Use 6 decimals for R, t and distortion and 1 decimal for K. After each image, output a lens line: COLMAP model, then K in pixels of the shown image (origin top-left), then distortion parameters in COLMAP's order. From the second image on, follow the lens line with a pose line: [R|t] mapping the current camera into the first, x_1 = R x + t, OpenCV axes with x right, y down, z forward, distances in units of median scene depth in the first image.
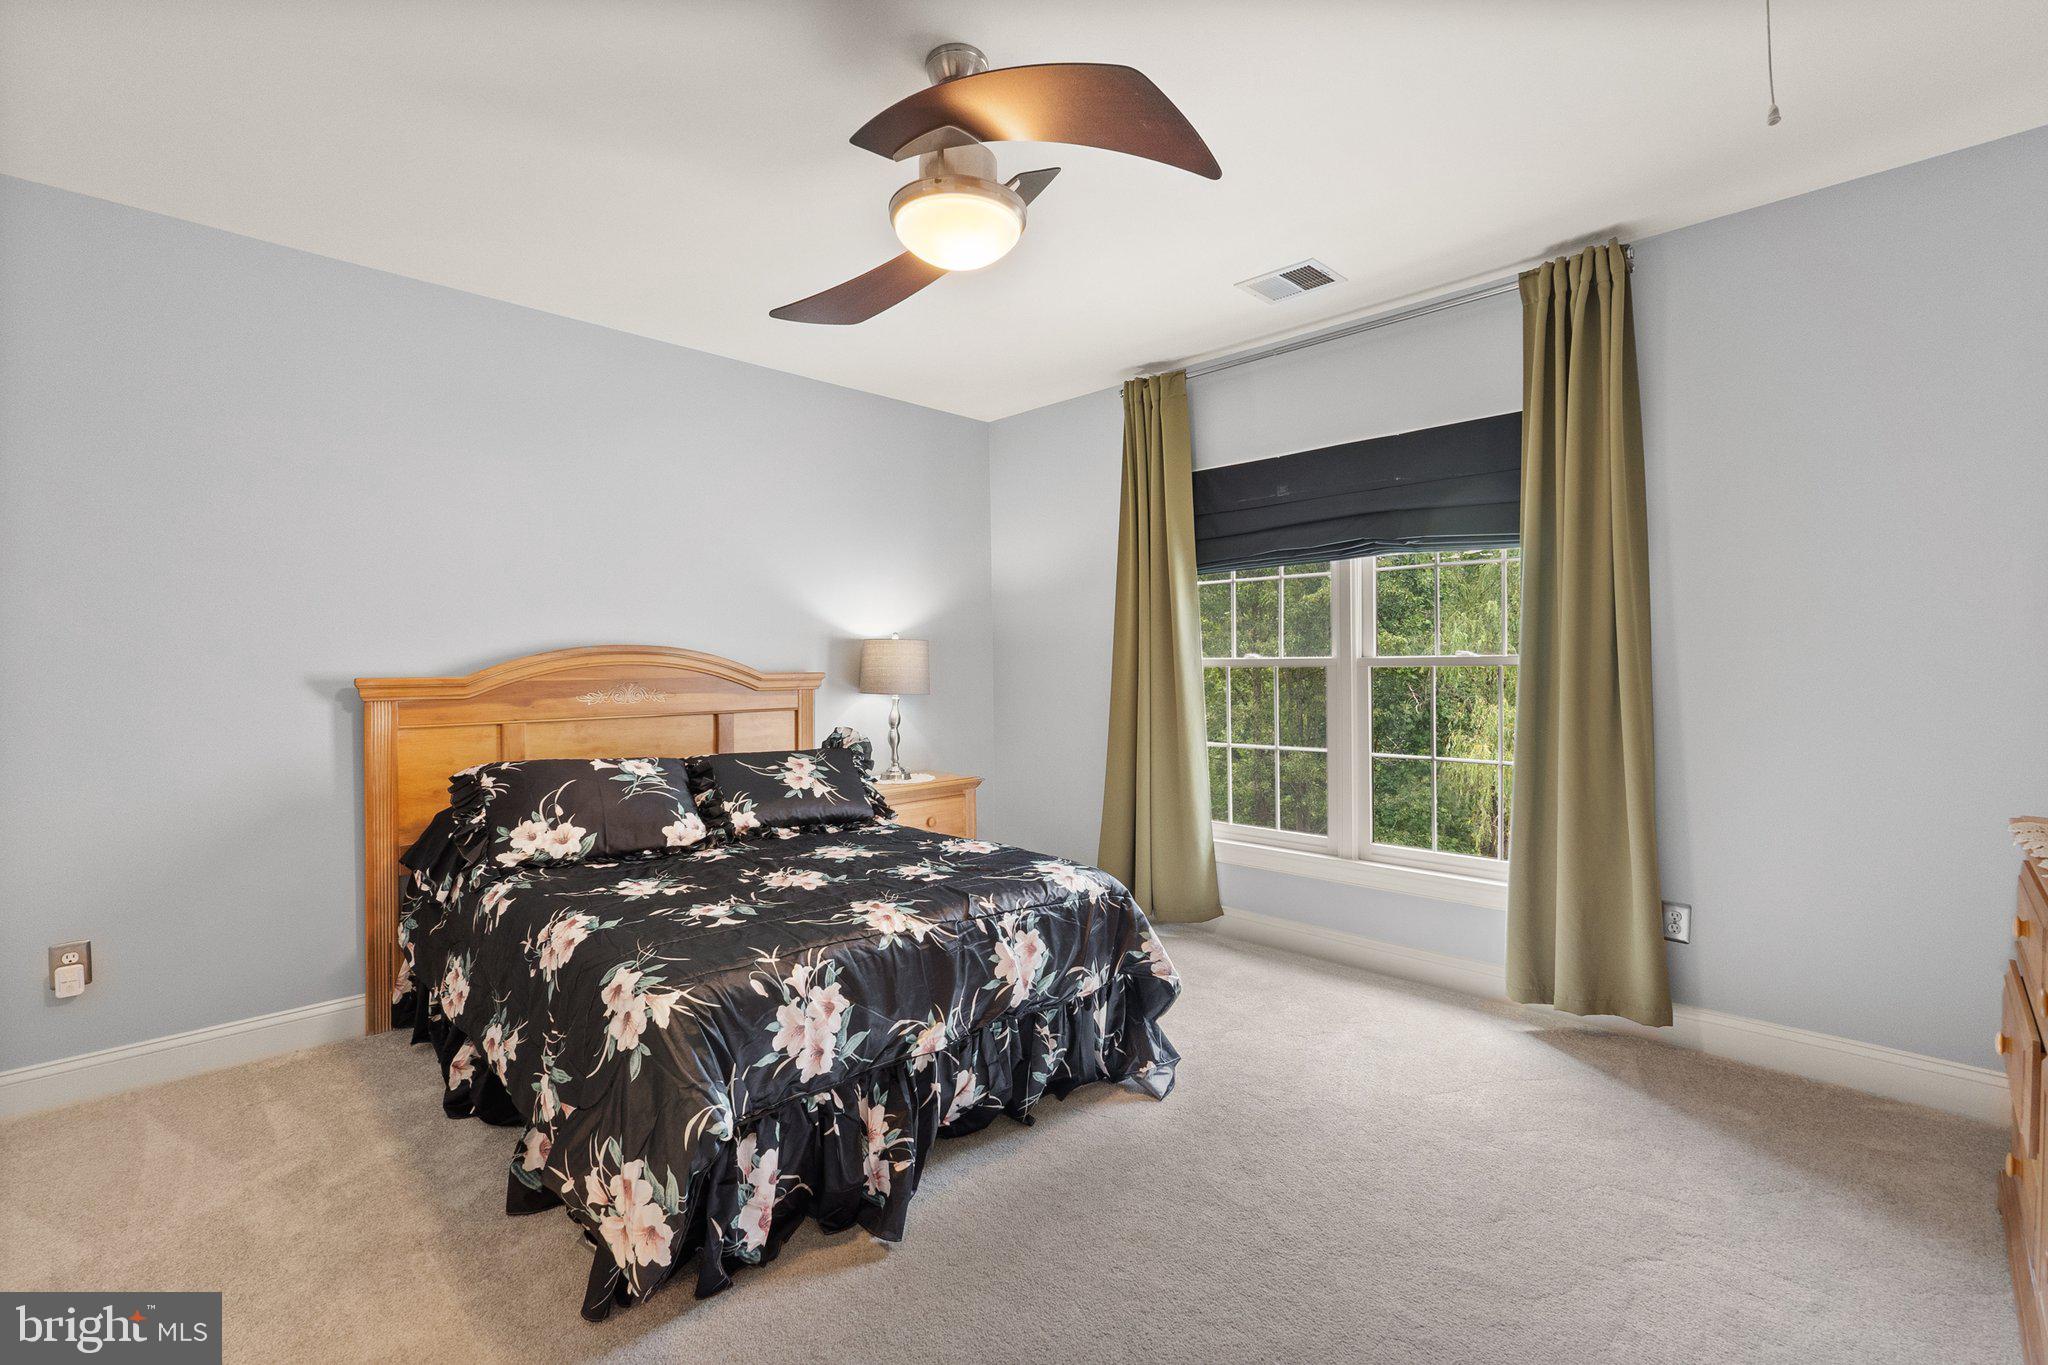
lens RADIAL K [[881.4, 0, 1026.3], [0, 881.4, 658.9], [0, 0, 1]] dist [-0.023611, 0.000503]
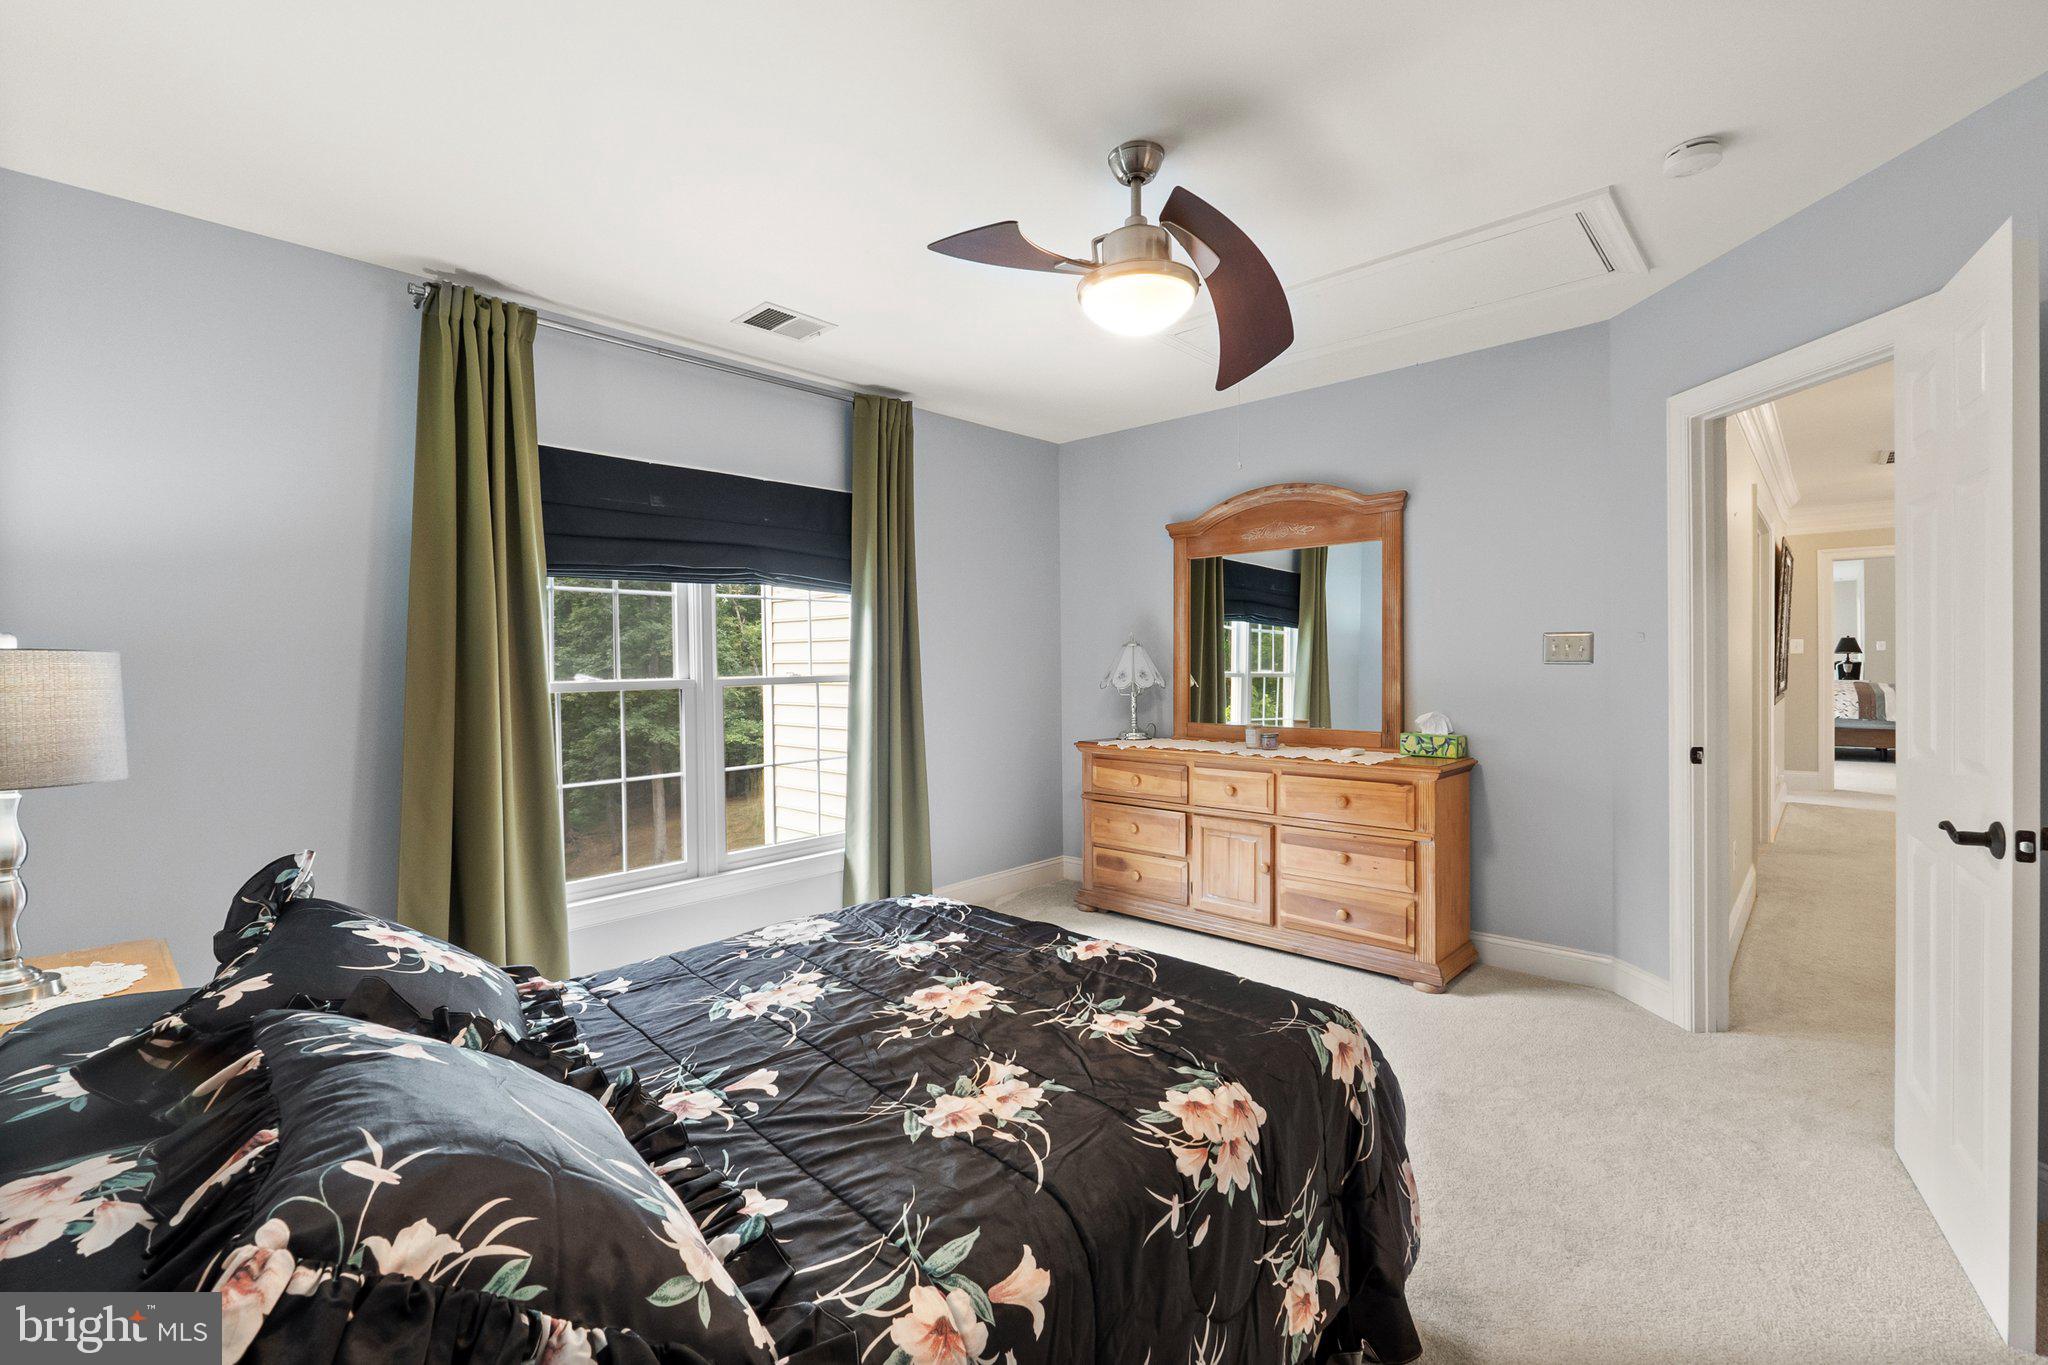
lens RADIAL K [[881.4, 0, 1026.3], [0, 881.4, 658.9], [0, 0, 1]] dist [-0.023611, 0.000503]
pose [[-0.035896, 0.012353, 0.999279, -0.650822], [0.005694, 0.999910, -0.012156, -0.010639], [-0.999339, 0.005253, -0.035963, 0.642742]]
